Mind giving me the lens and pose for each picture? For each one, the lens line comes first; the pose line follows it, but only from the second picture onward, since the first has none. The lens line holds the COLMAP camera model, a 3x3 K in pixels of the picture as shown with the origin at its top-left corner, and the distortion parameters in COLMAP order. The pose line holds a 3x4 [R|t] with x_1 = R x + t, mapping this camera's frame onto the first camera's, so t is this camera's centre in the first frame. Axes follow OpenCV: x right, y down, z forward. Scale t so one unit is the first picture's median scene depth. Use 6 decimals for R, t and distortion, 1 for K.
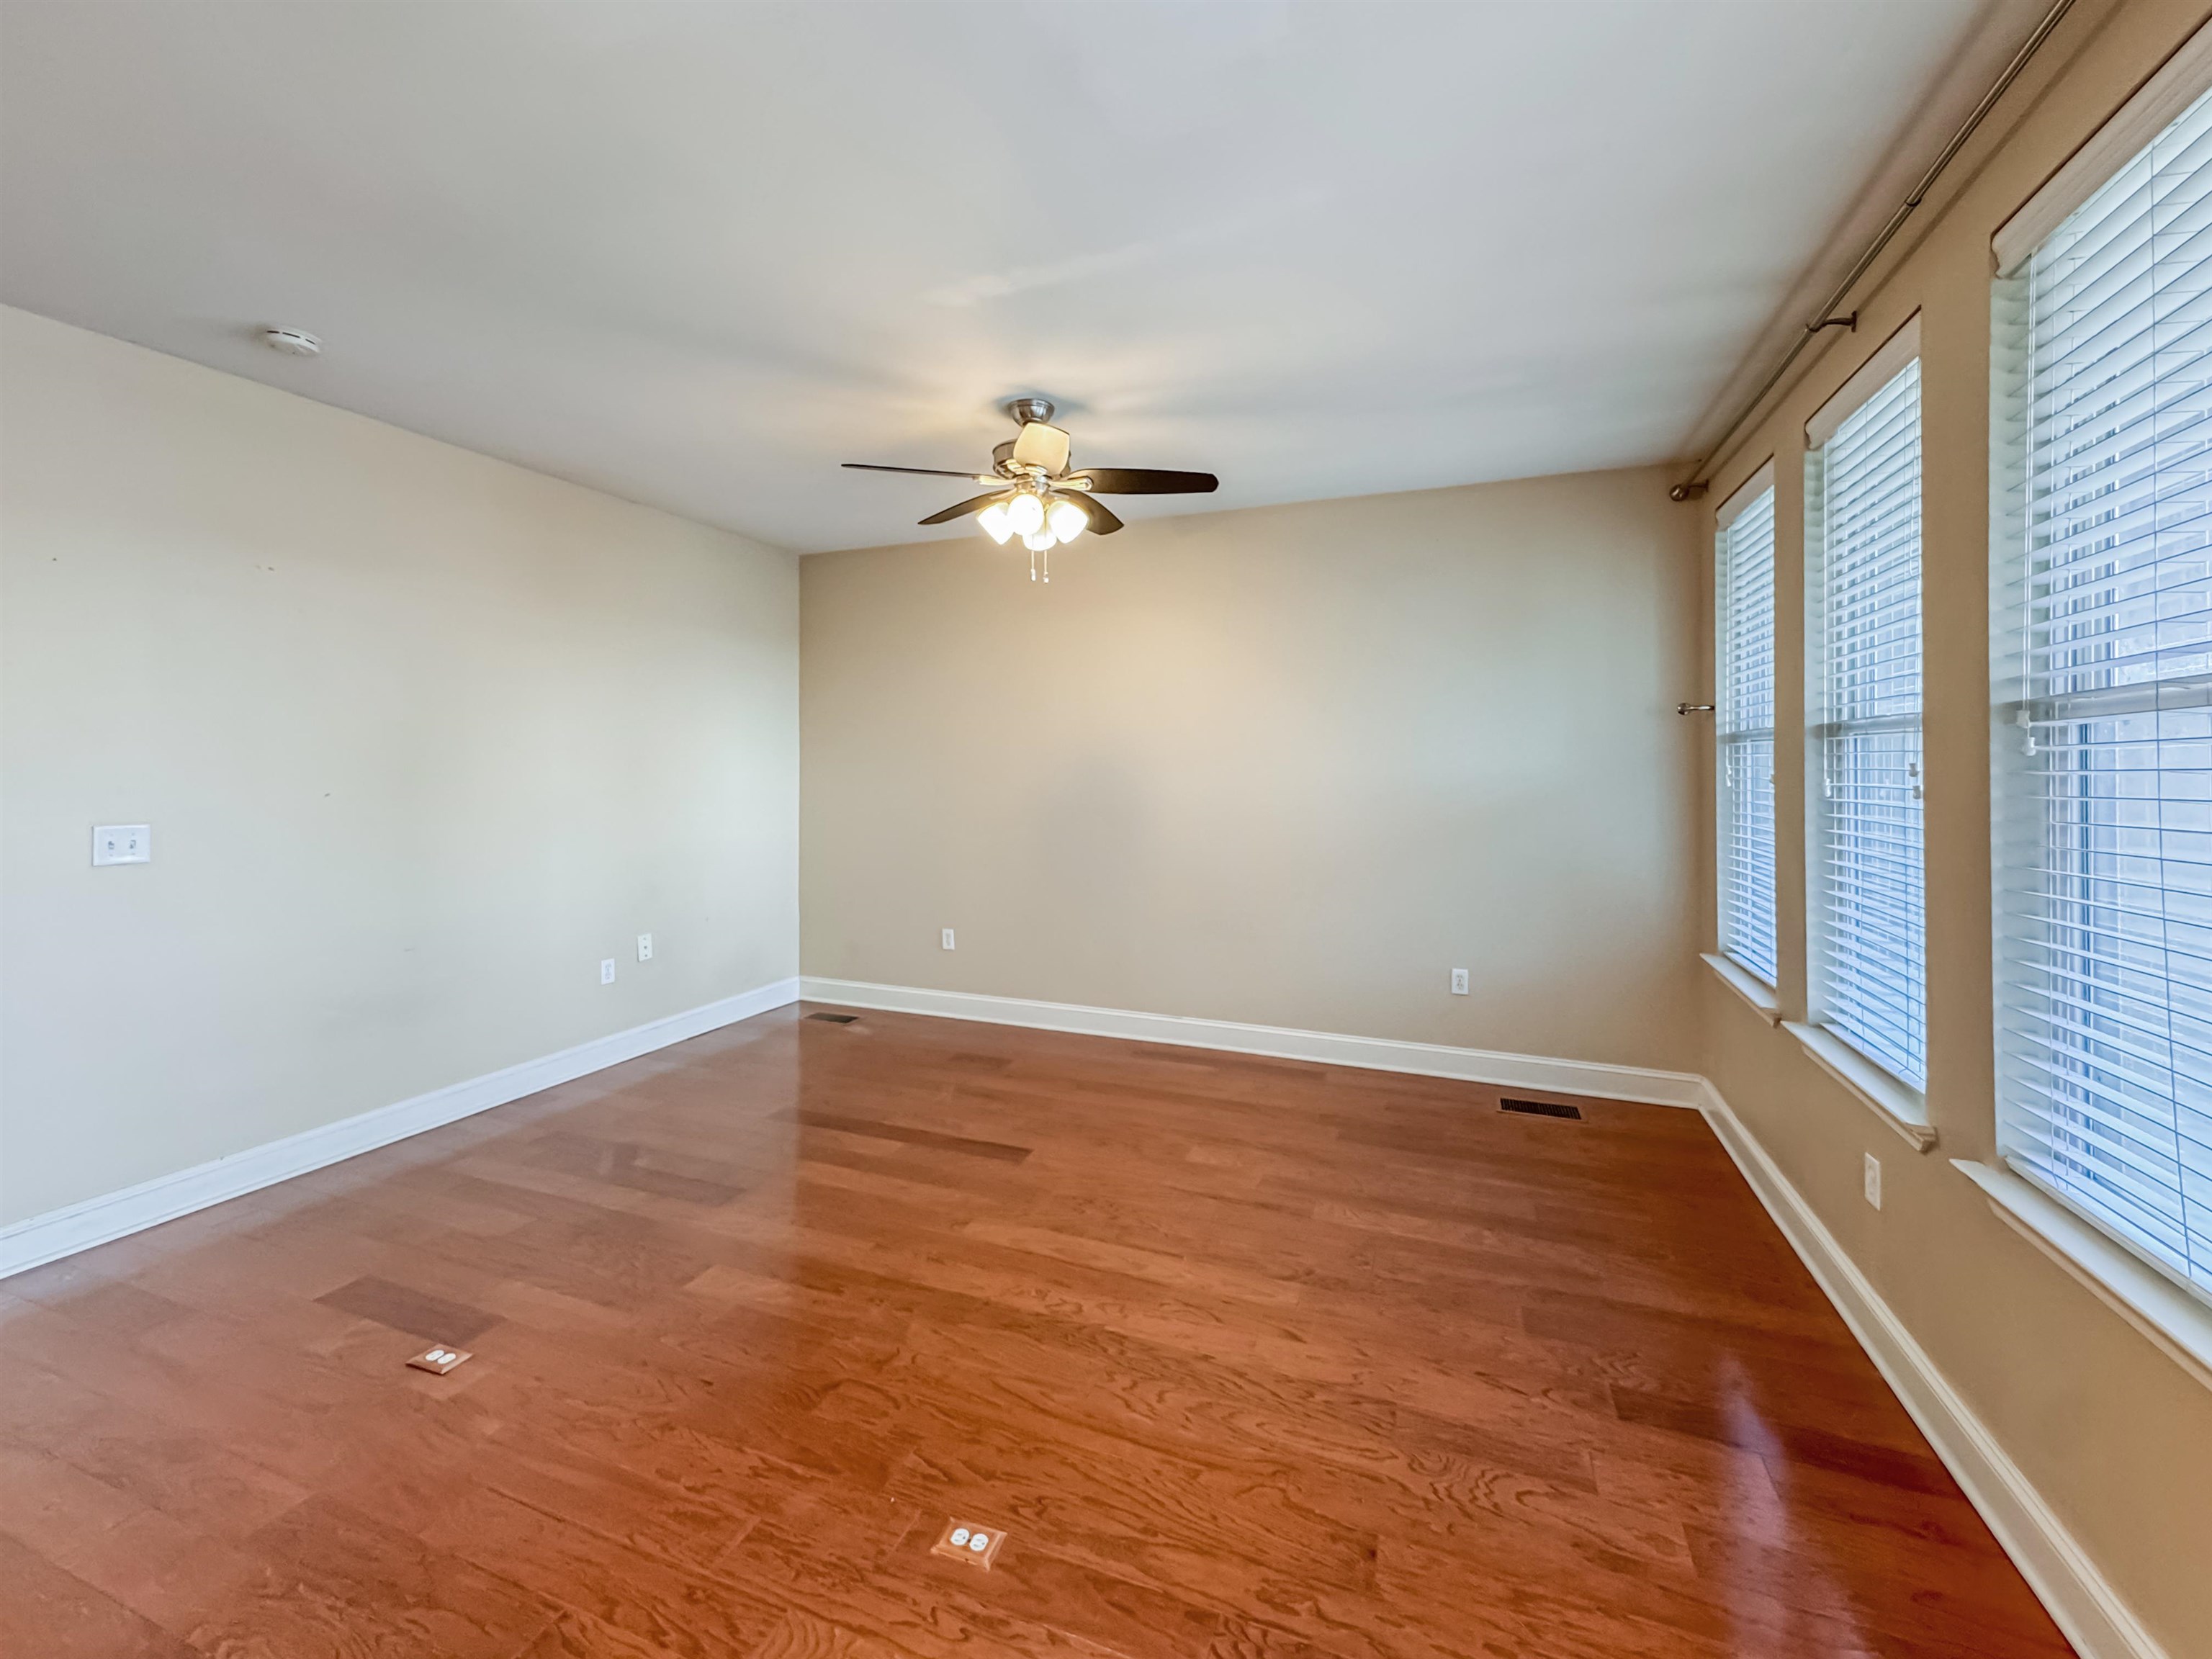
lens RADIAL K [[901.9, 0, 1123.7], [0, 901.9, 763.5], [0, 0, 1]] dist [0.006254, -0.000078]
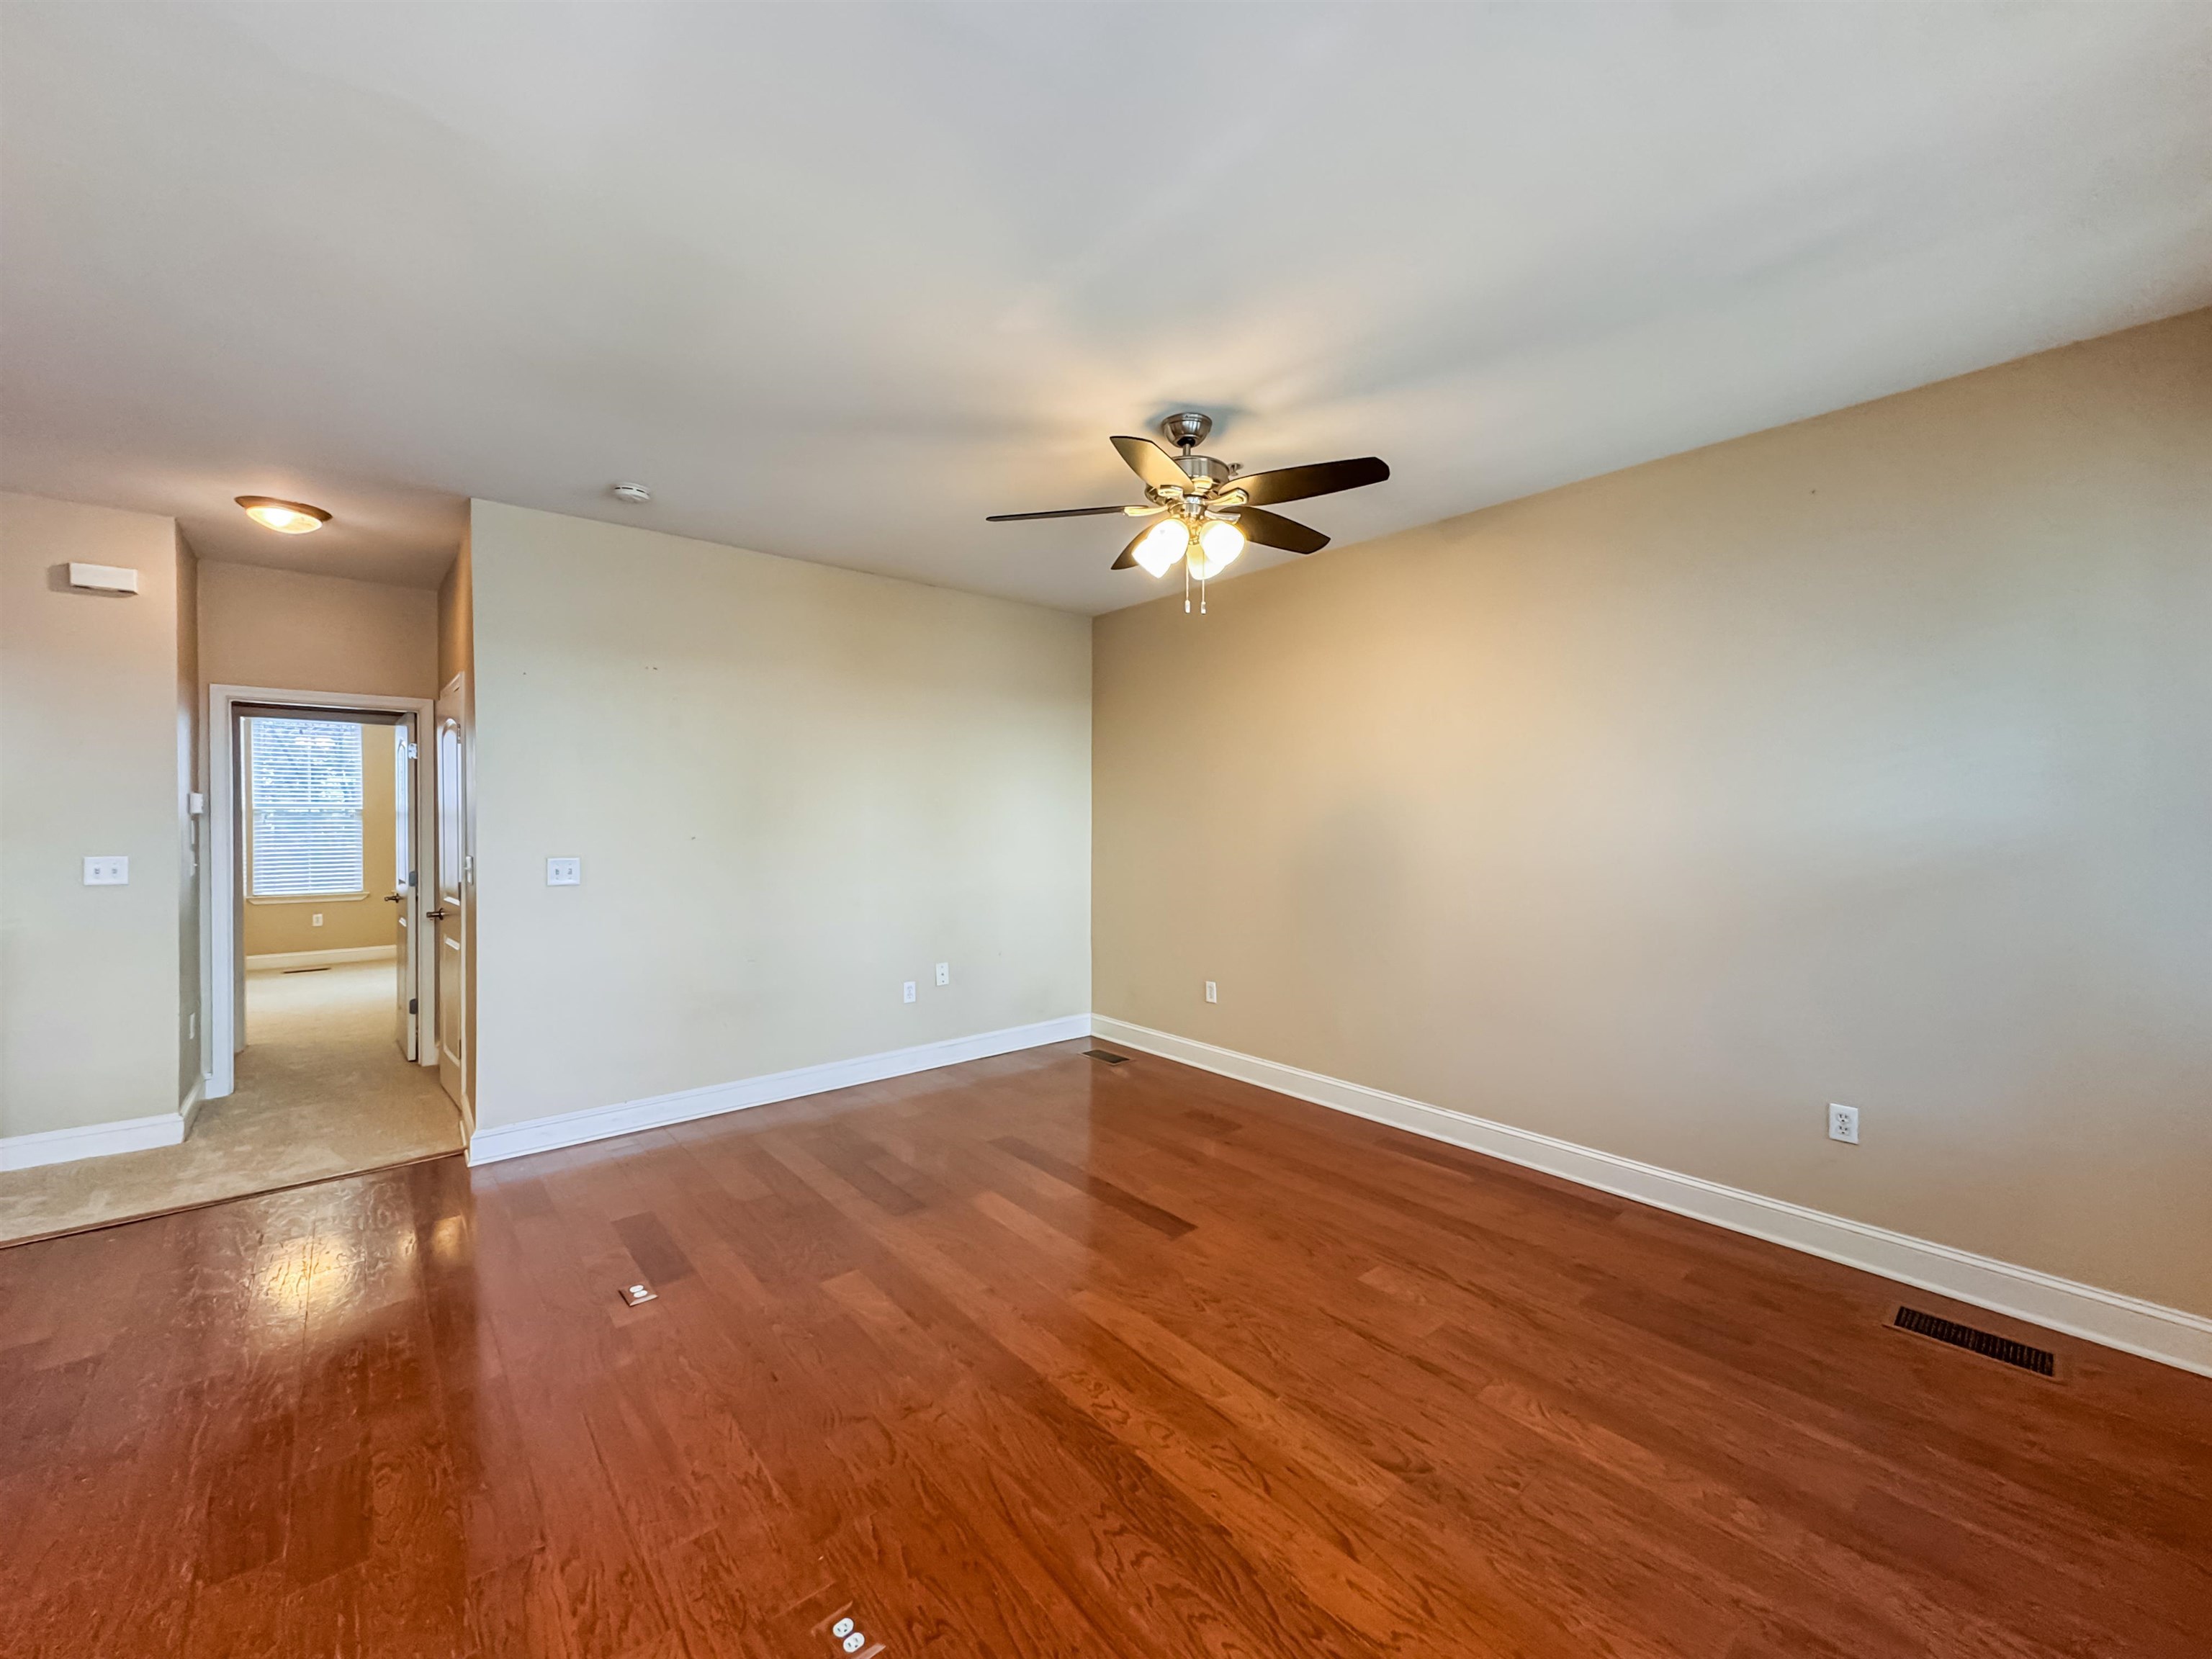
lens RADIAL K [[879.3, 0, 1106.0], [0, 879.3, 829.5], [0, 0, 1]] dist [0.011234, -0.000340]
pose [[0.879473, 0.006215, -0.475908, 0.285278], [0.001687, 0.999868, 0.016174, 0.003640], [0.475946, -0.015028, 0.879346, 0.188594]]
